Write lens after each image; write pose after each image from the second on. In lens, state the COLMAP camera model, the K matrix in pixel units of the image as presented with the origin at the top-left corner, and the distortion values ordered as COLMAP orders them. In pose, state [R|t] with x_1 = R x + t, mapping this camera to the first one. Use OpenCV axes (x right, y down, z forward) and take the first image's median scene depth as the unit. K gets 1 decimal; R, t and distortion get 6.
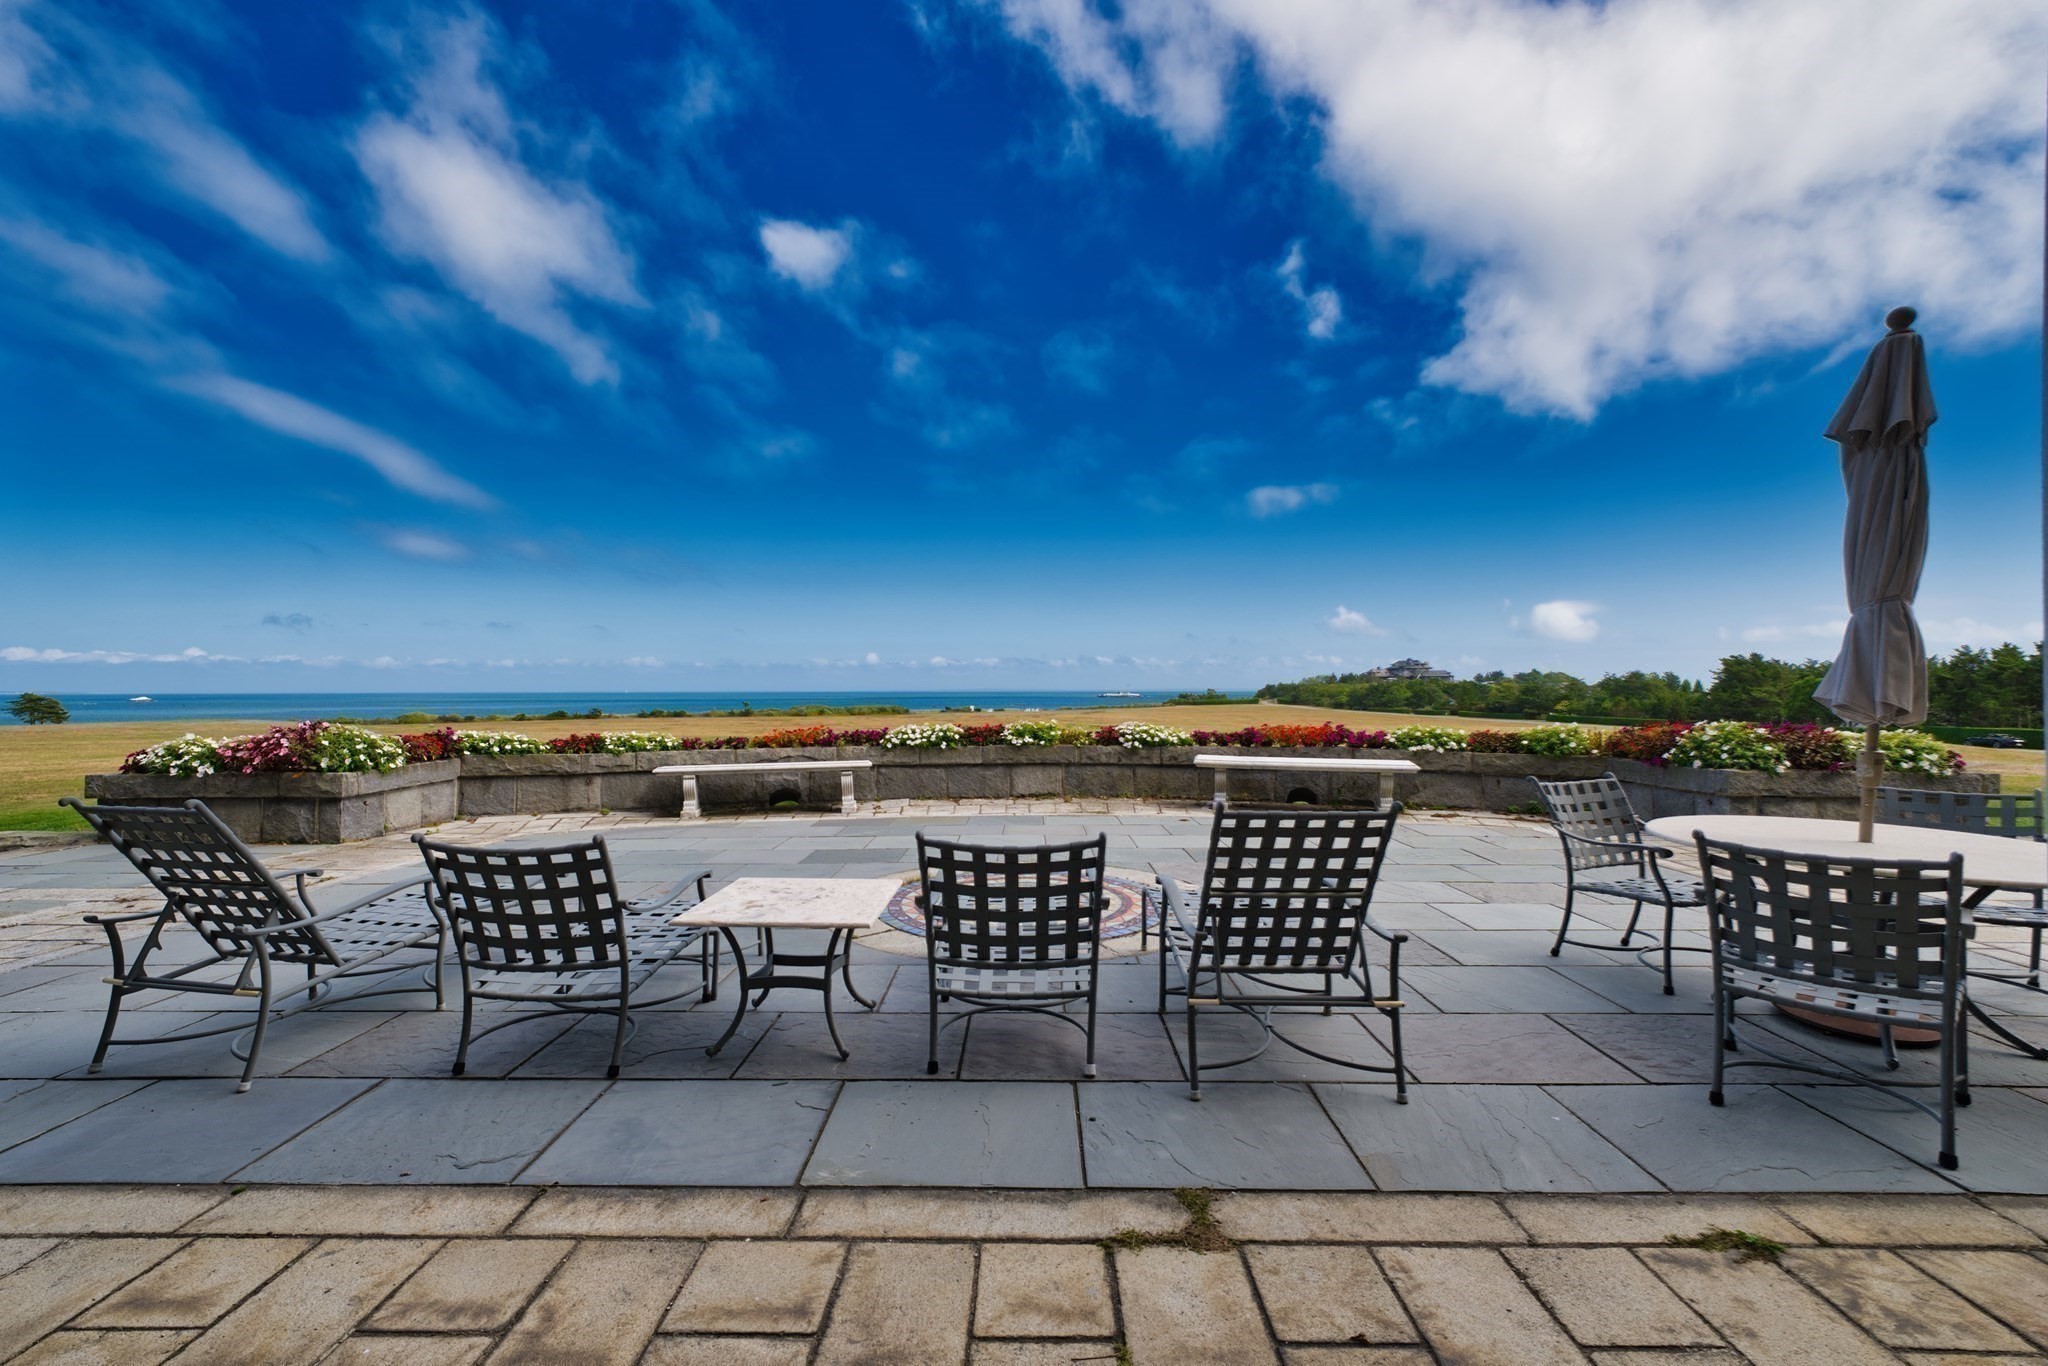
lens RADIAL K [[842.0, 0, 1030.6], [0, 842.0, 744.0], [0, 0, 1]] dist [-0.004105, 0.001631]
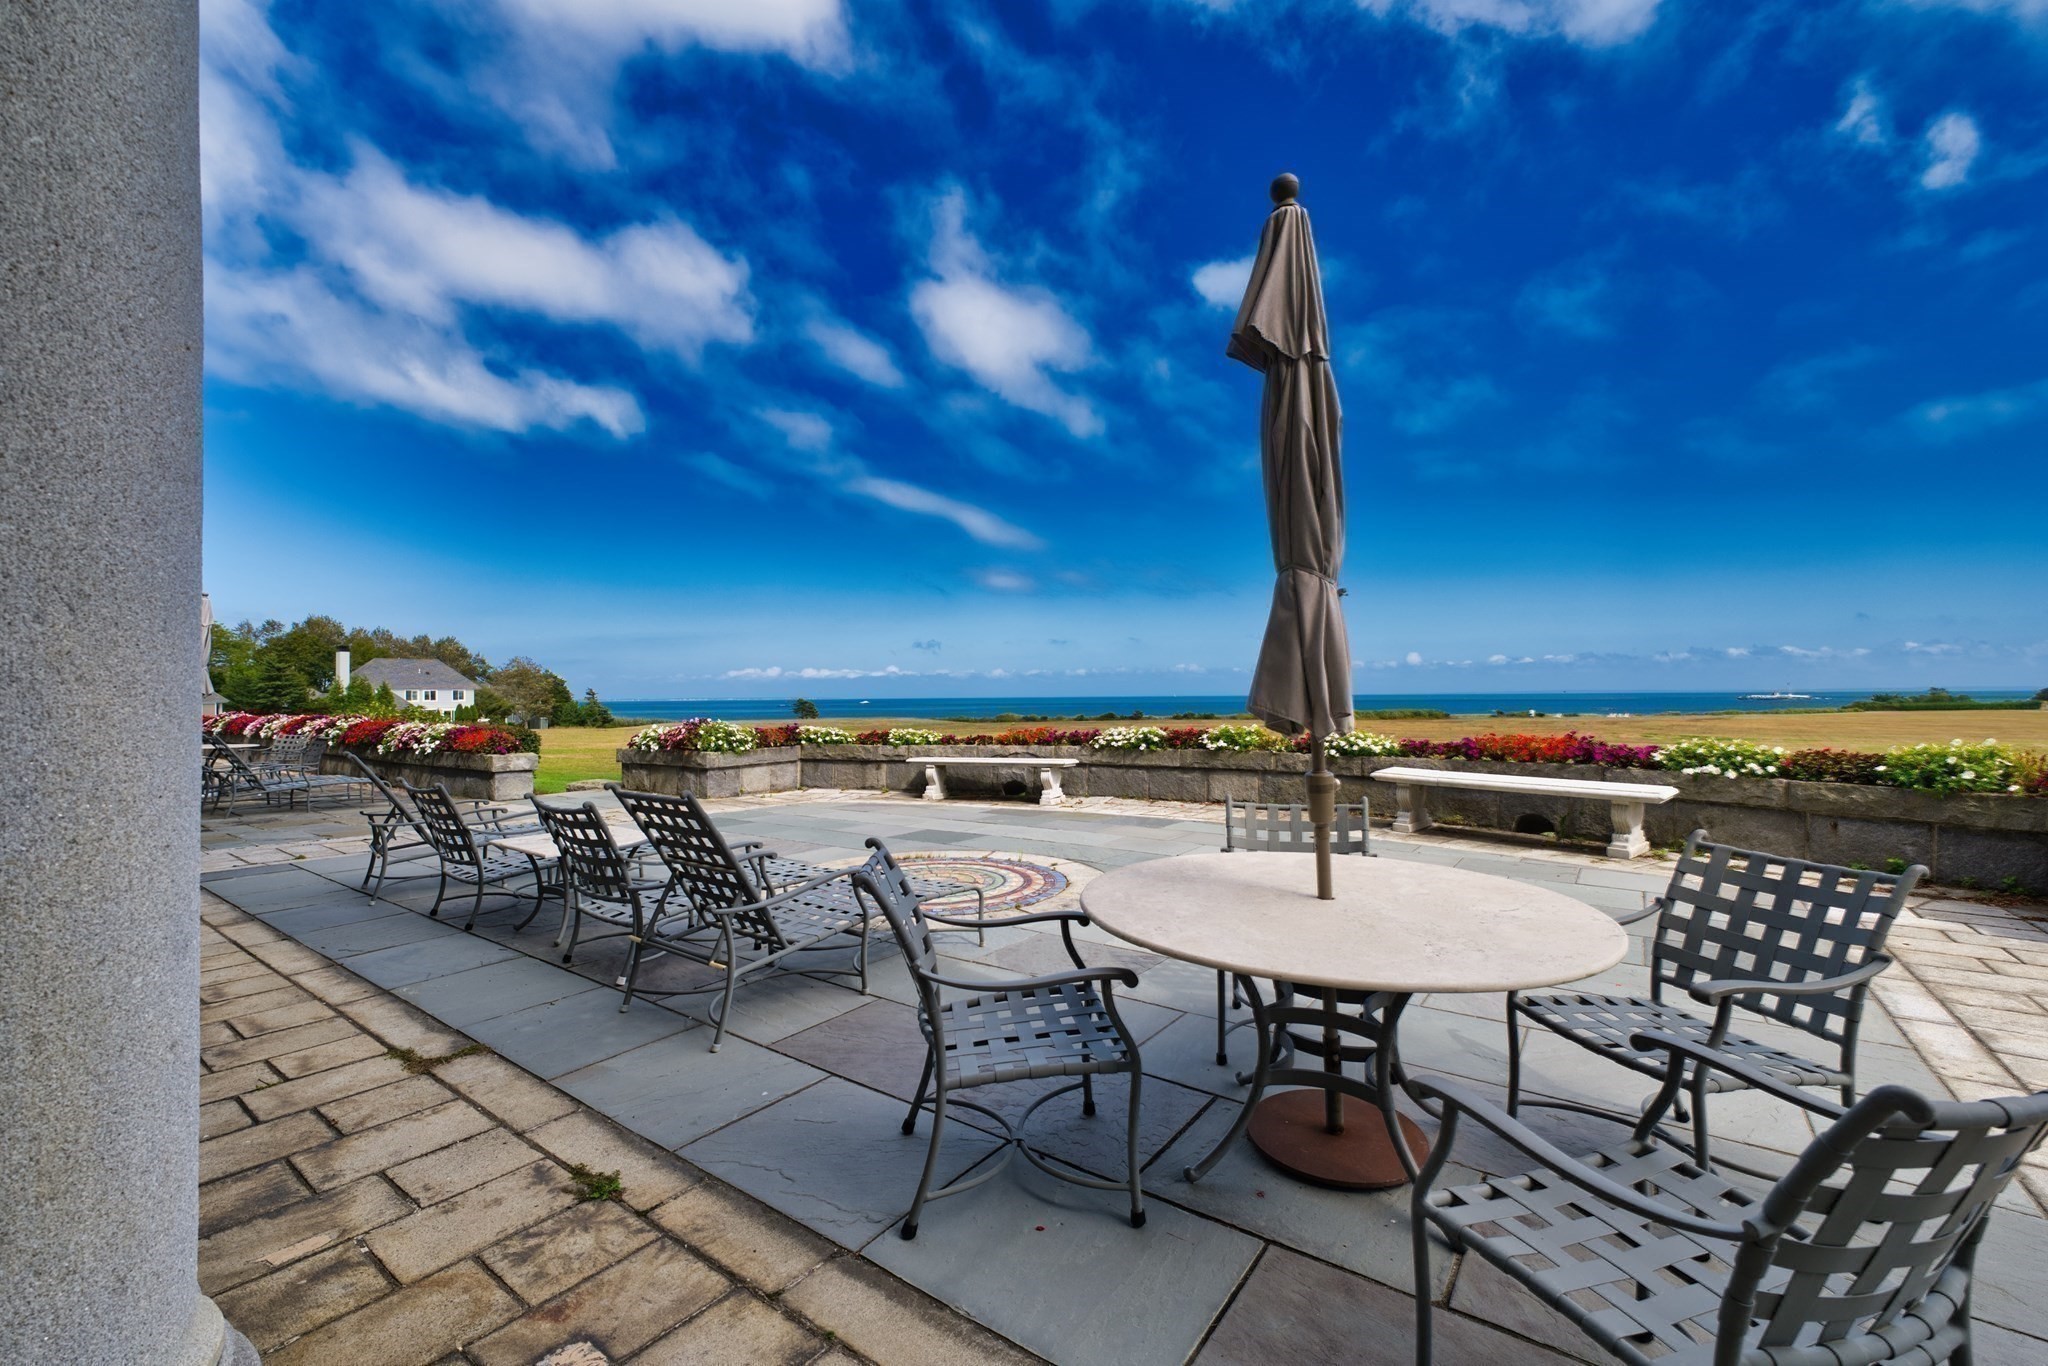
lens RADIAL K [[842.0, 0, 1035.7], [0, 842.0, 684.6], [0, 0, 1]] dist [-0.004105, 0.001631]
pose [[0.816117, -0.012915, -0.577742, 0.181097], [-0.030121, 0.997441, -0.064847, -0.002053], [0.577100, 0.070325, 0.813640, 0.033794]]
